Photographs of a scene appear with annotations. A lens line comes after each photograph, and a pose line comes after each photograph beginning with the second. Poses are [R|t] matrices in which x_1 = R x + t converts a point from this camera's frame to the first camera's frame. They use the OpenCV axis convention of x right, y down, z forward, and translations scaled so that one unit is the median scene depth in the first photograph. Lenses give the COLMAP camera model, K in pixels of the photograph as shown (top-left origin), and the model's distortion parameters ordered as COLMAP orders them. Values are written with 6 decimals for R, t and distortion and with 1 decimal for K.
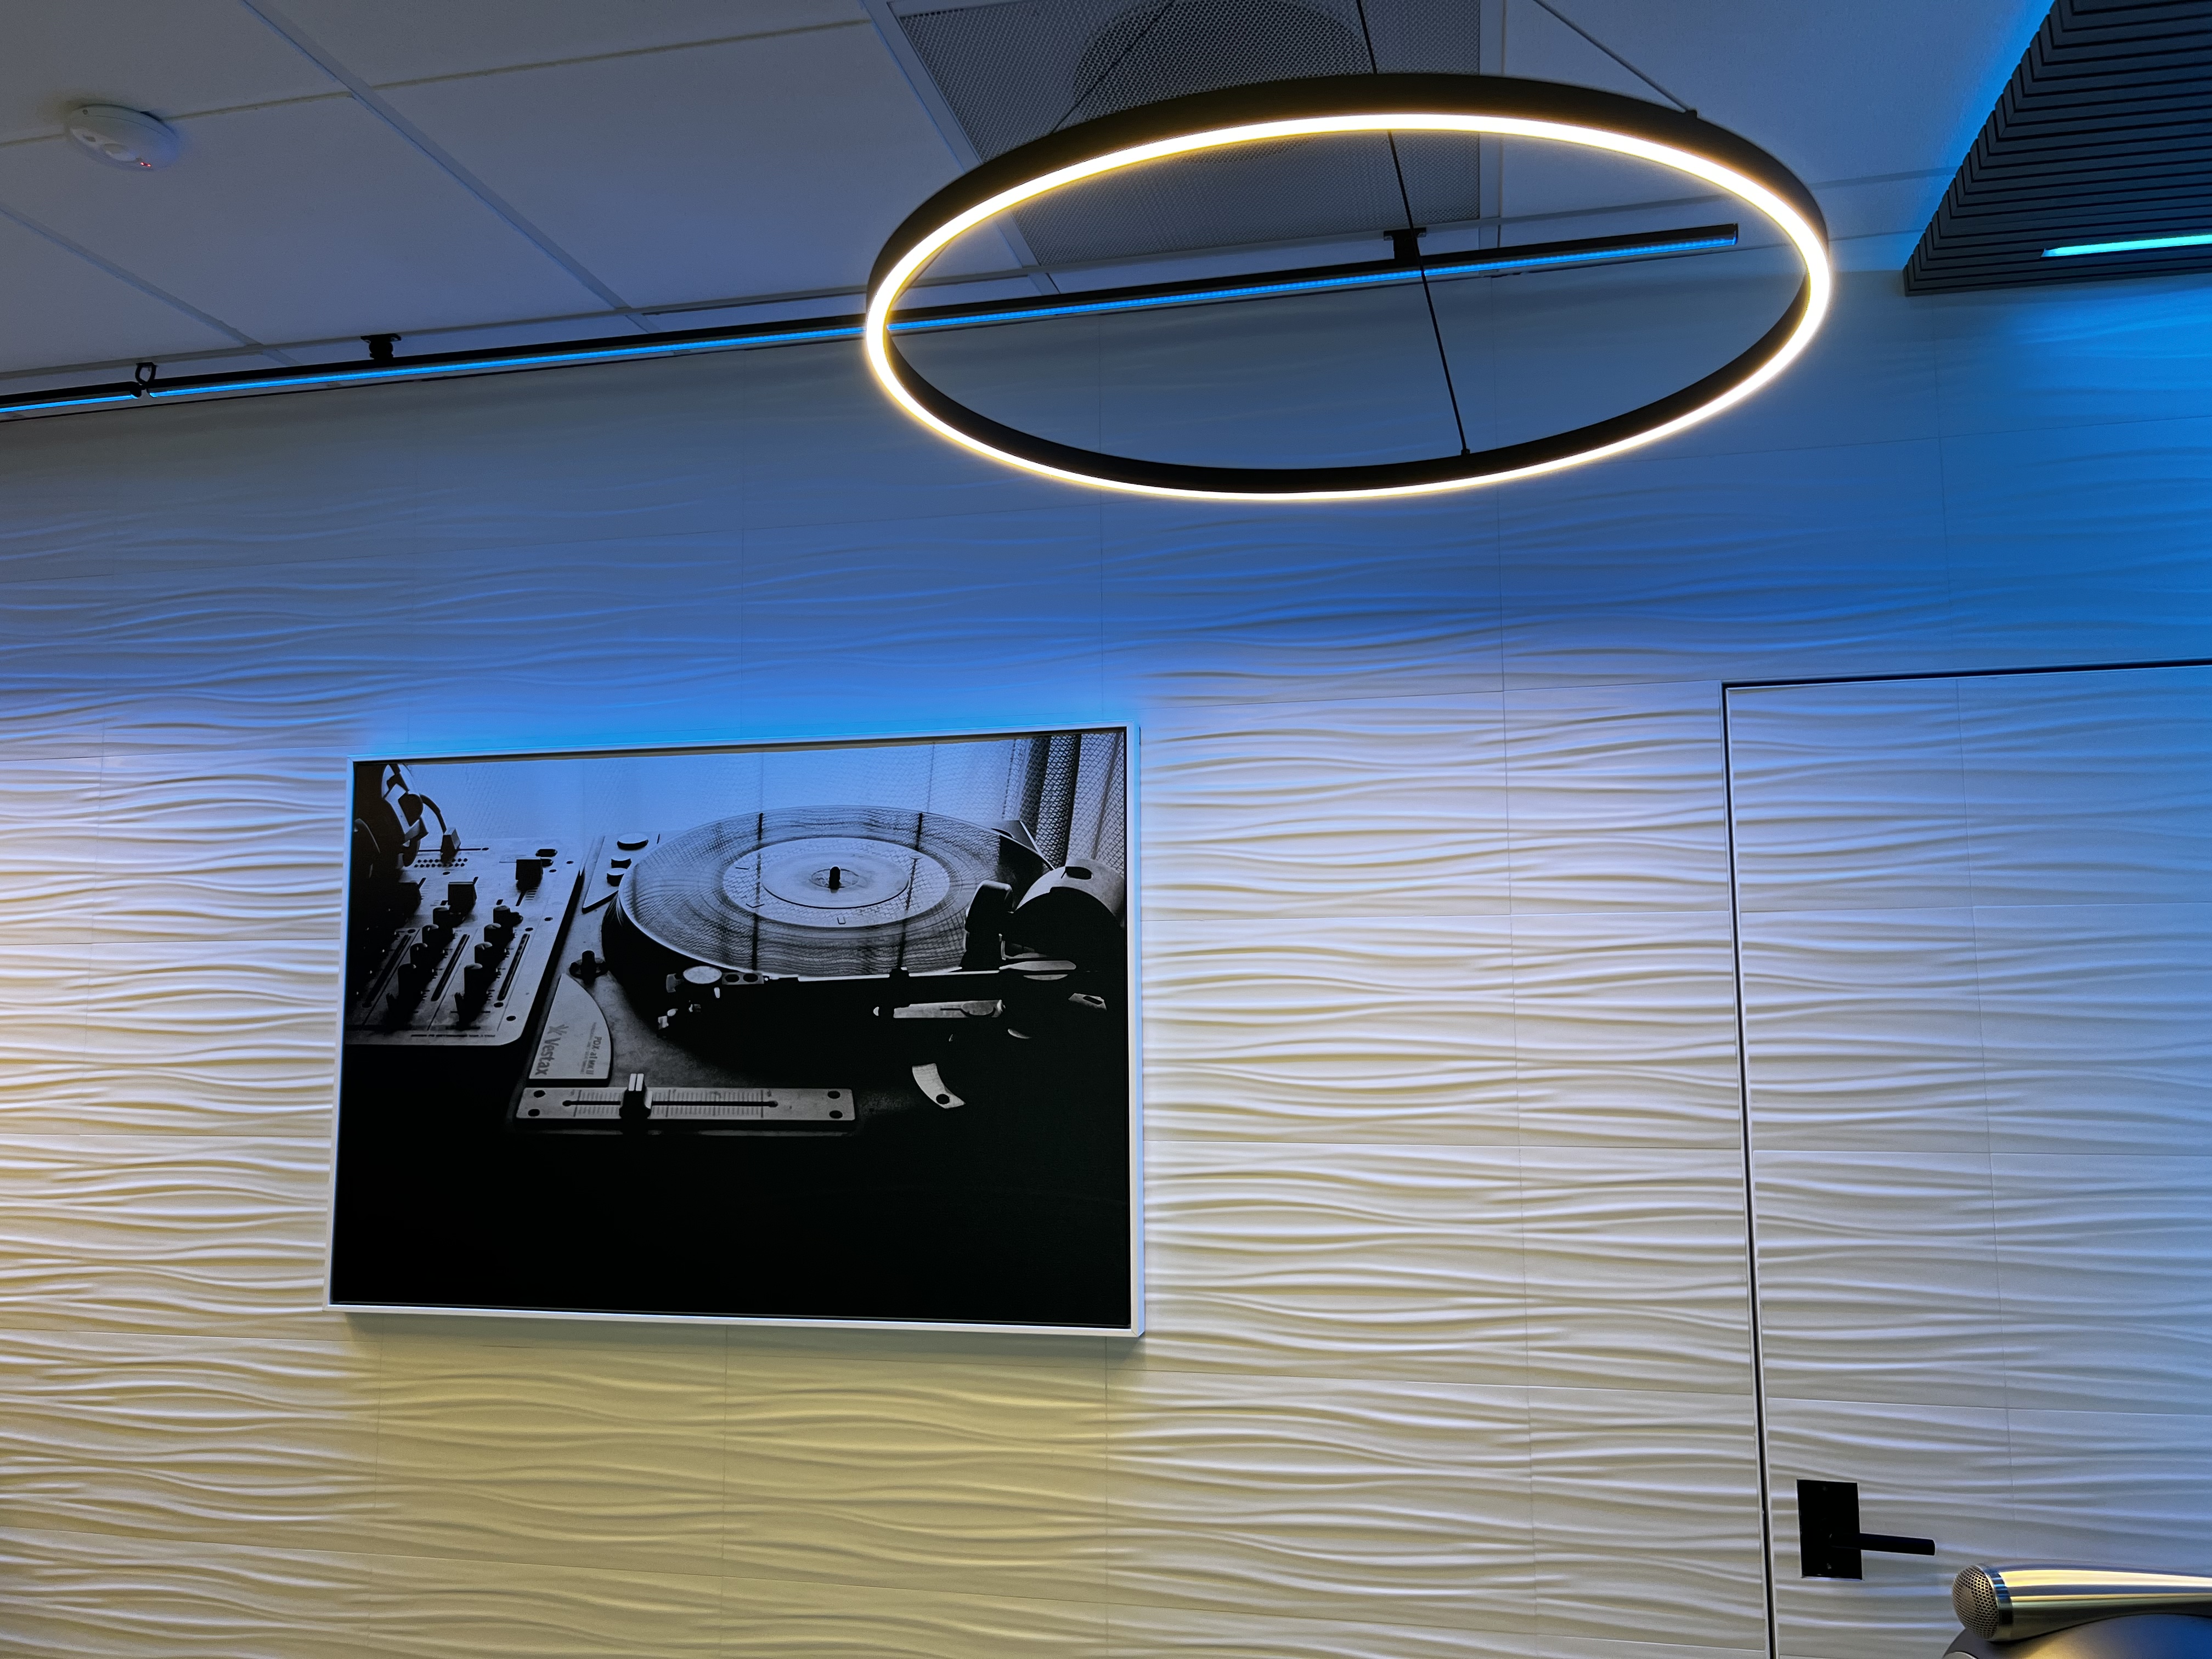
lens RADIAL K [[1691.2, 0, 1106.0], [0, 1691.2, 829.5], [0, 0, 1]] dist [0.054402, -0.072865]
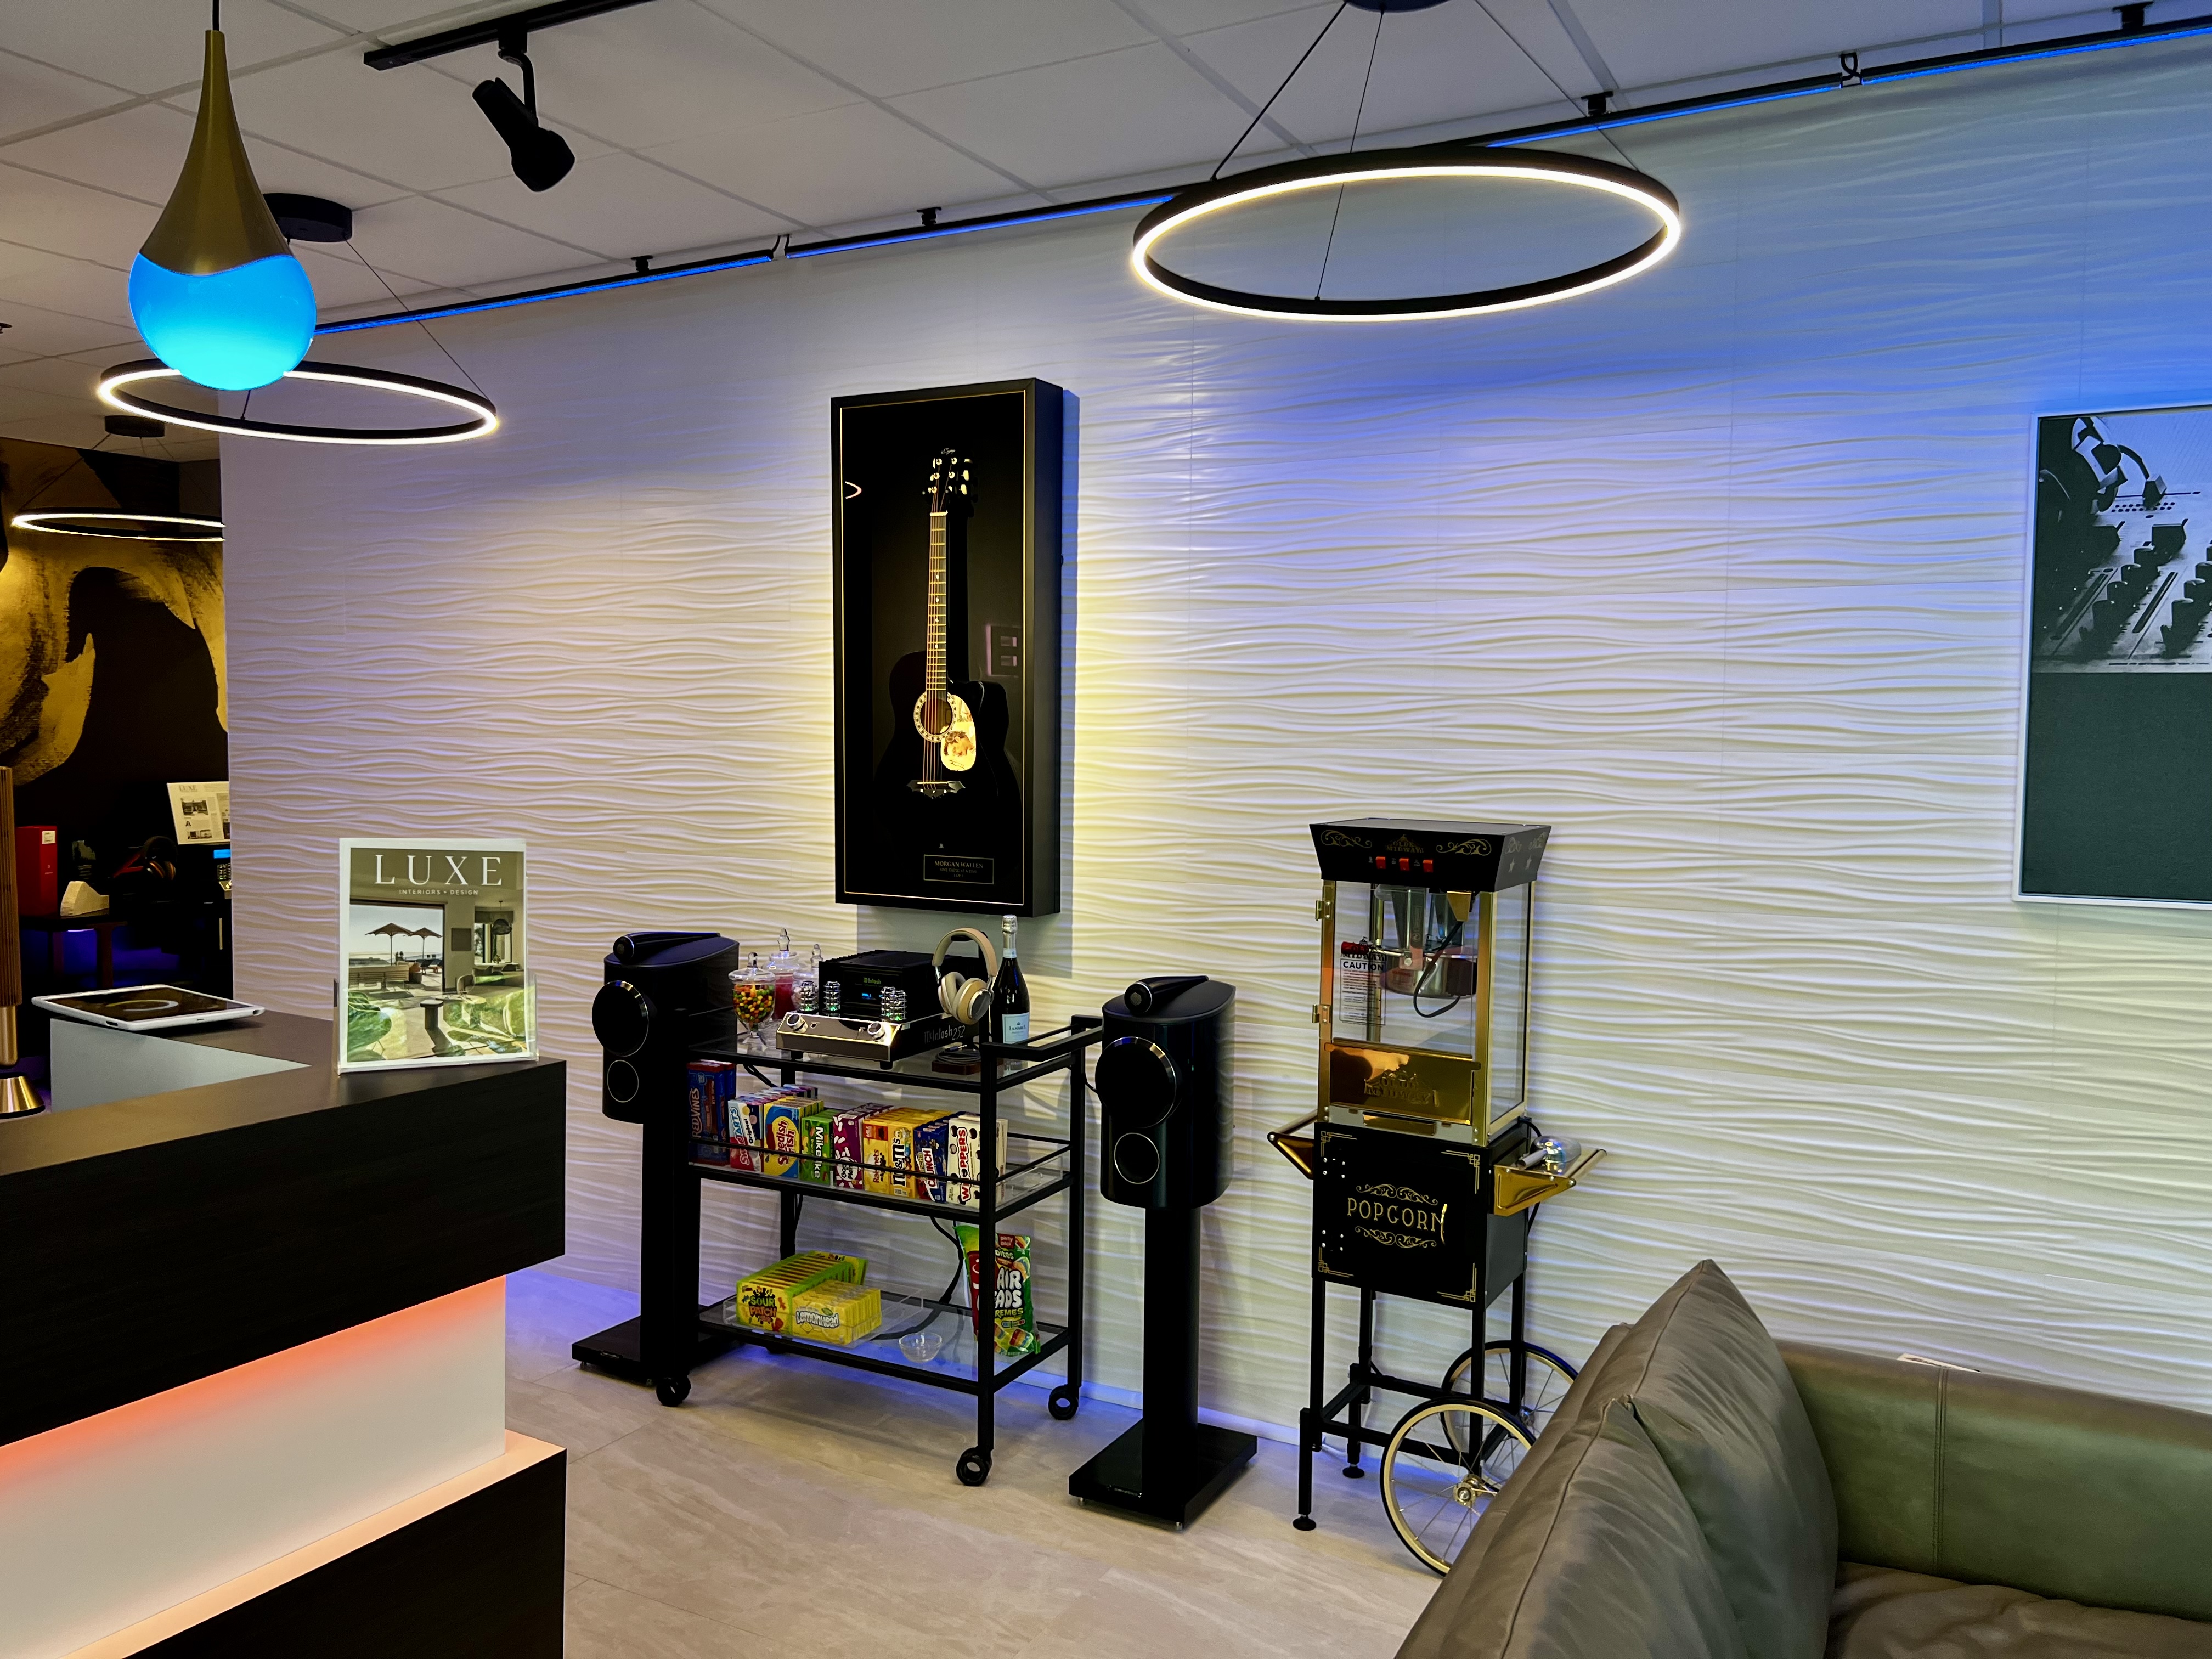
lens RADIAL K [[1691.2, 0, 1106.0], [0, 1691.2, 829.5], [0, 0, 1]] dist [0.054402, -0.072865]
pose [[0.958692, 0.027347, -0.283128, -0.713819], [0.020503, 0.986135, 0.164672, 0.029559], [0.283706, -0.163675, 0.944839, -0.264291]]
